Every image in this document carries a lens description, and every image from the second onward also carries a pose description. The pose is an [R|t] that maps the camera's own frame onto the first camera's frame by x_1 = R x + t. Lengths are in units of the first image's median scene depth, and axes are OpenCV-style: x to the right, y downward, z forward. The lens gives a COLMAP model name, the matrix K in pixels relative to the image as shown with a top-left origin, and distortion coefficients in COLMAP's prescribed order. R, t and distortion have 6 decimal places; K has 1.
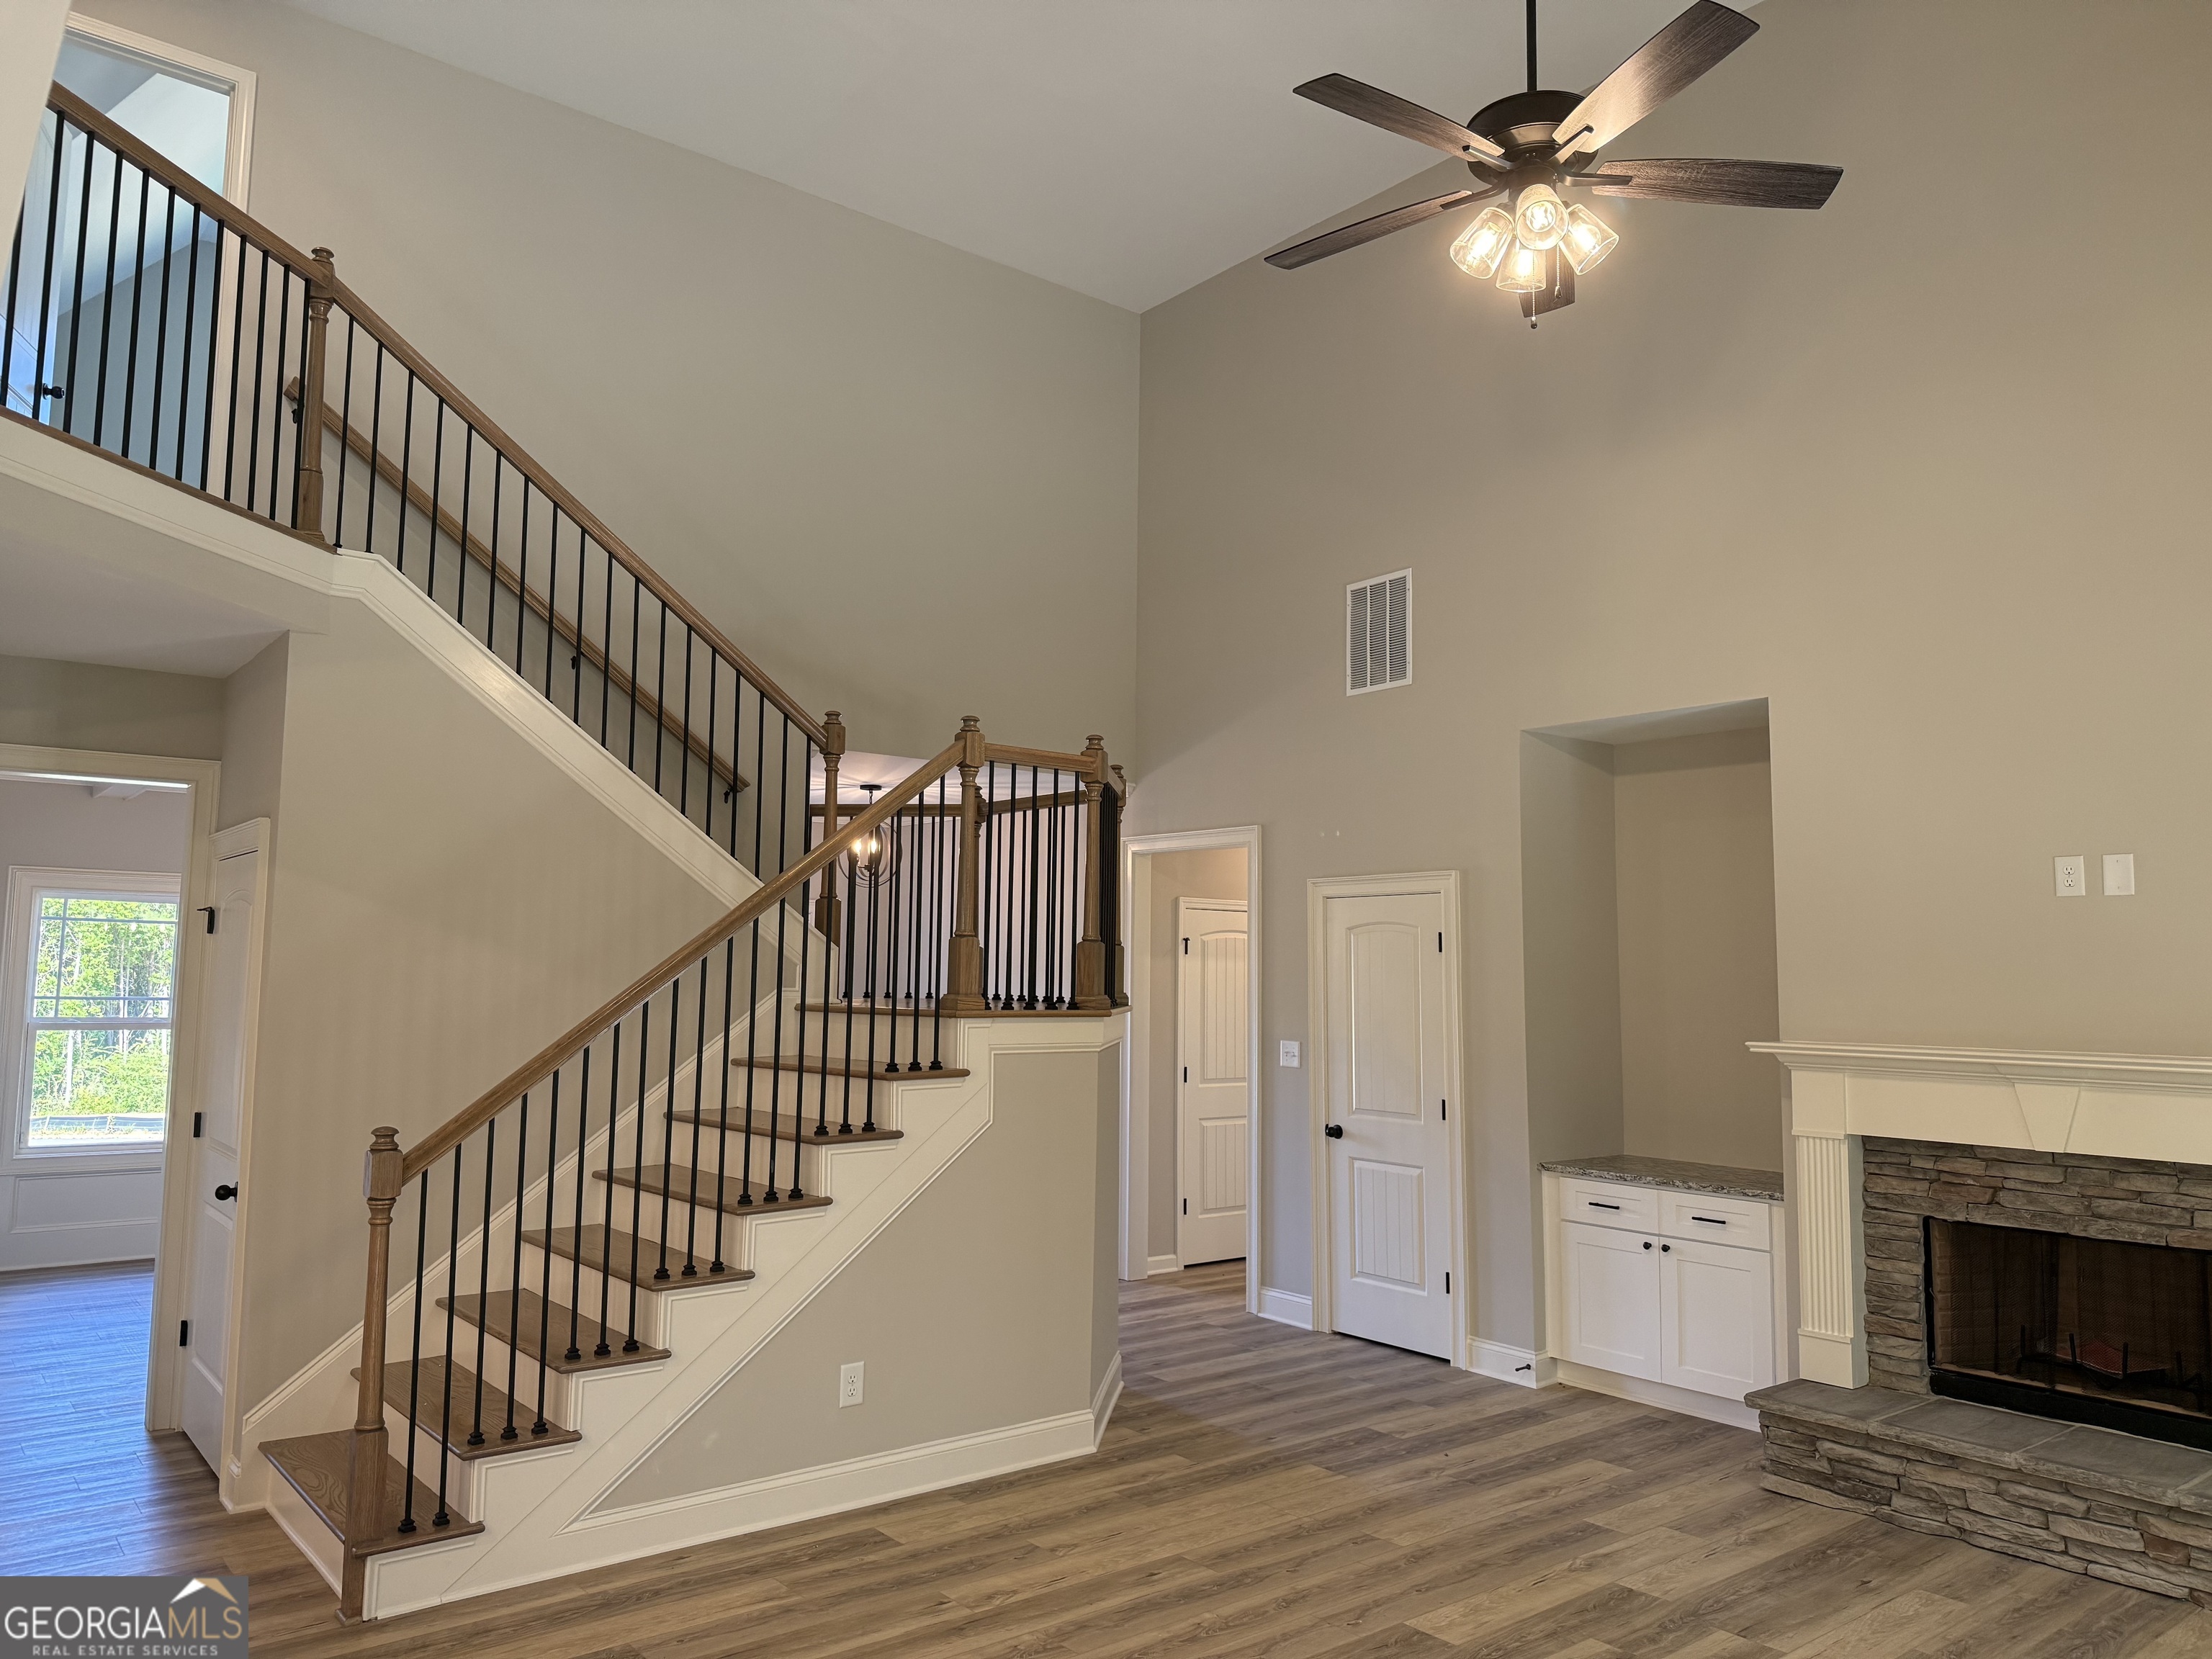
lens RADIAL K [[1551.7, 0, 1114.6], [0, 1551.7, 828.4], [0, 0, 1]] dist [0.086151, -0.102338]
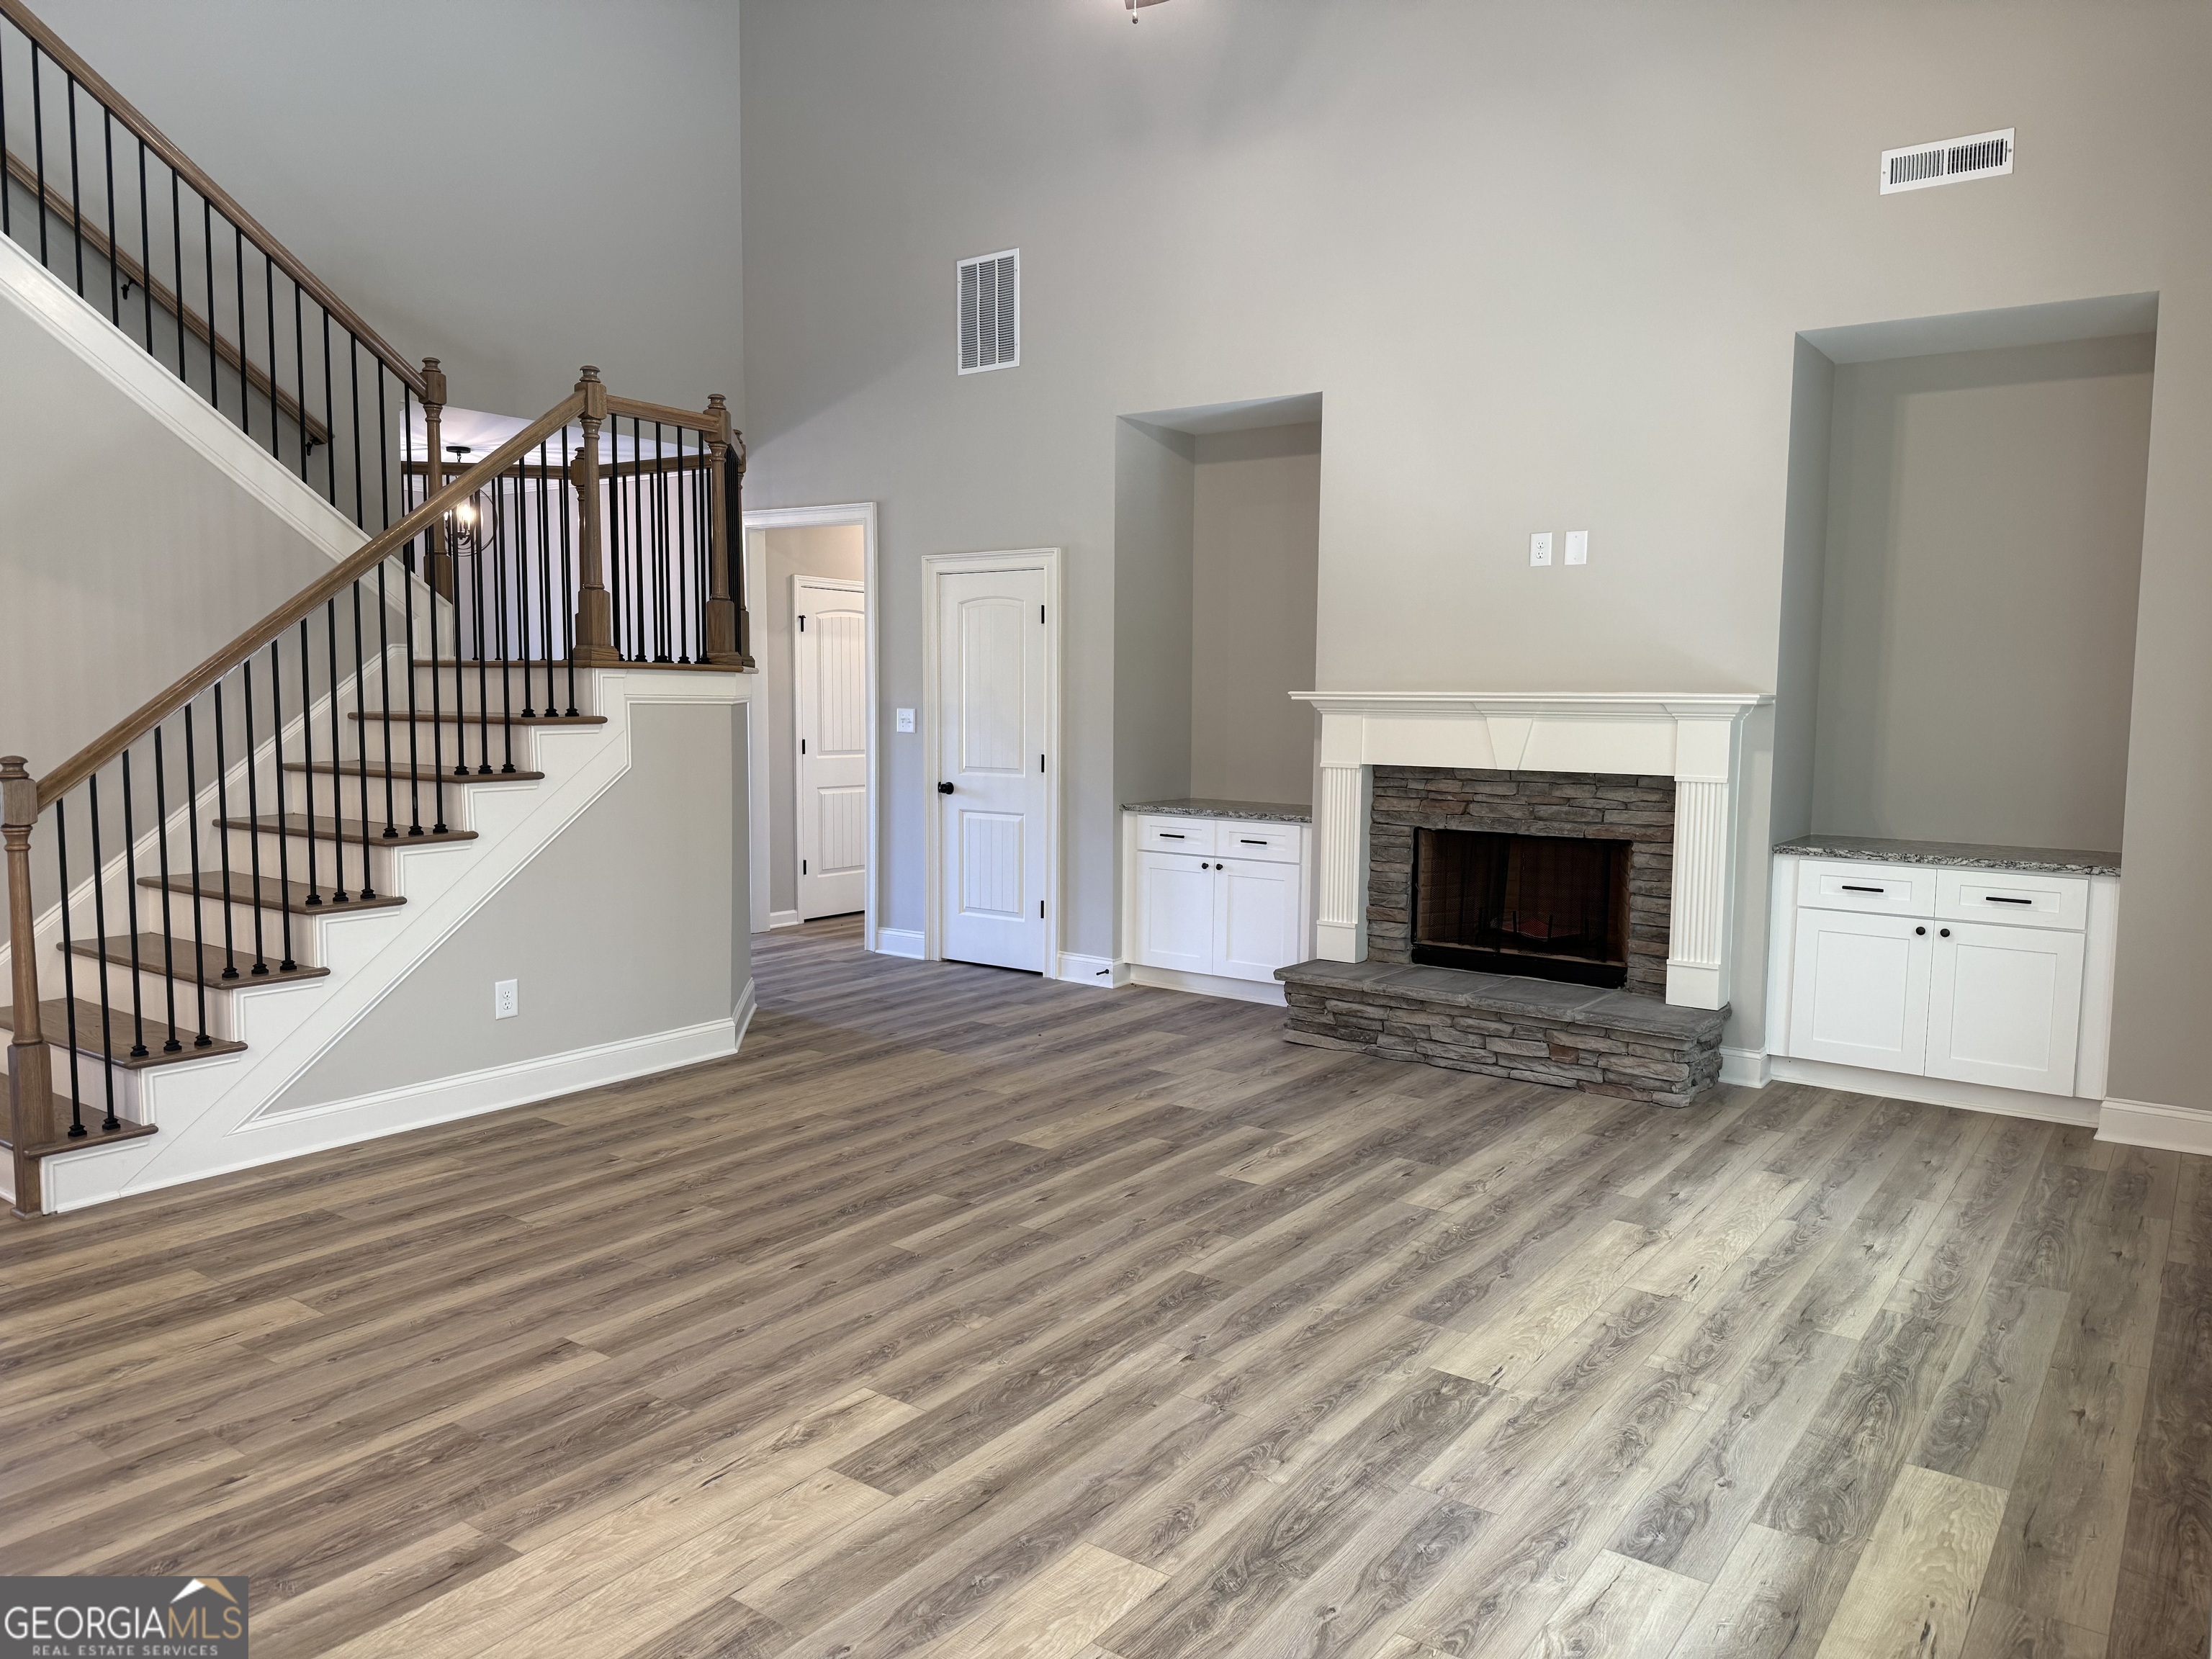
lens RADIAL K [[1551.7, 0, 1114.6], [0, 1551.7, 828.4], [0, 0, 1]] dist [0.086151, -0.102338]
pose [[0.966581, -0.025618, 0.255078, -0.032557], [-0.022332, 0.982798, 0.183330, 0.026822], [-0.255387, -0.182899, 0.949382, -0.112317]]
